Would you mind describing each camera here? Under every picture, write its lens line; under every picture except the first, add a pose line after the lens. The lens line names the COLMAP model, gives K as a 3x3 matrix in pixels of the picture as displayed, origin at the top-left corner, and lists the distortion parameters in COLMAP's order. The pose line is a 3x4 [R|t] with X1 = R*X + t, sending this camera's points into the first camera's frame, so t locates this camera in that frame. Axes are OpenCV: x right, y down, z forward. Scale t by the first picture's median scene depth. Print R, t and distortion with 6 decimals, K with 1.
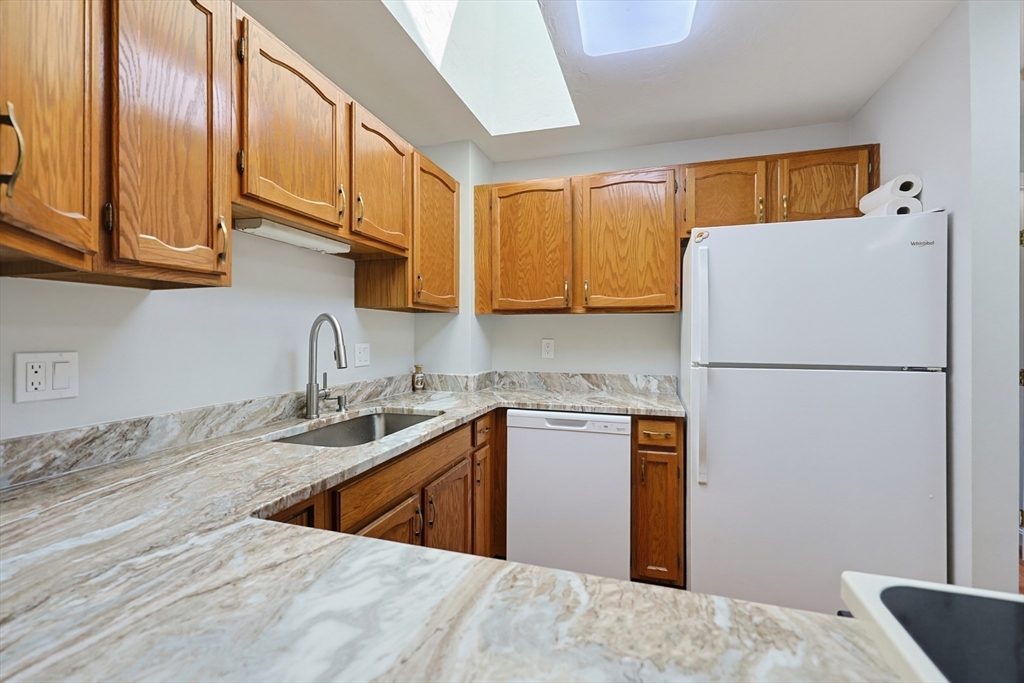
lens RADIAL K [[440.8, 0, 514.4], [0, 440.8, 337.9], [0, 0, 1]] dist [0.002274, 0.000706]
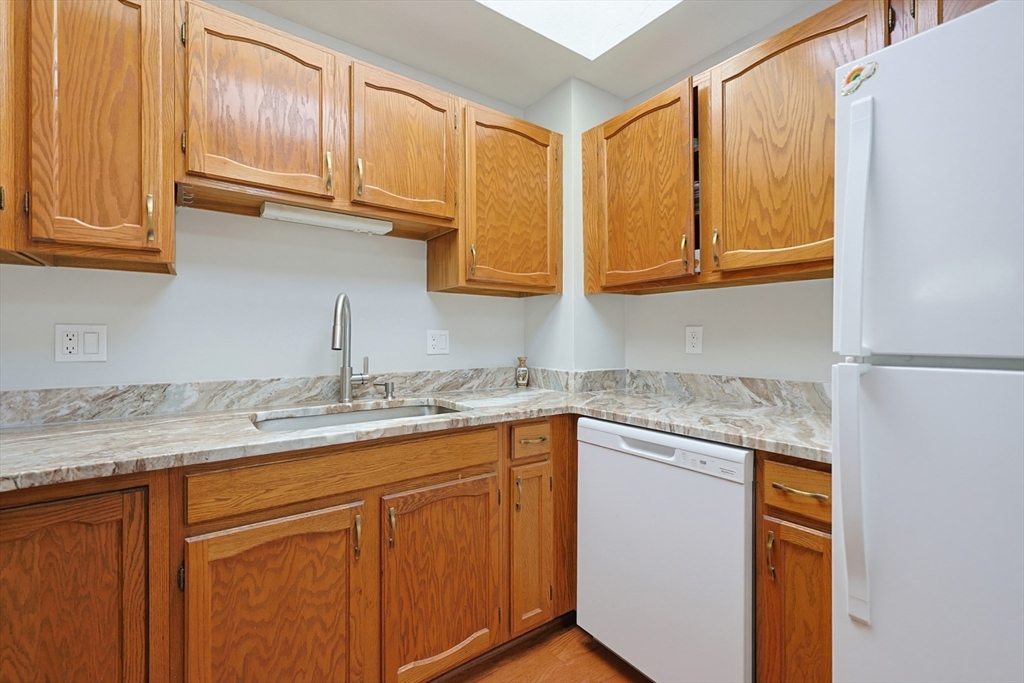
lens RADIAL K [[440.8, 0, 509.4], [0, 440.8, 338.6], [0, 0, 1]] dist [0.002274, 0.000706]
pose [[0.800033, -0.000958, -0.599956, 0.366409], [-0.004048, 0.999967, -0.006994, 0.040193], [0.599943, 0.008024, 0.800003, 0.375208]]
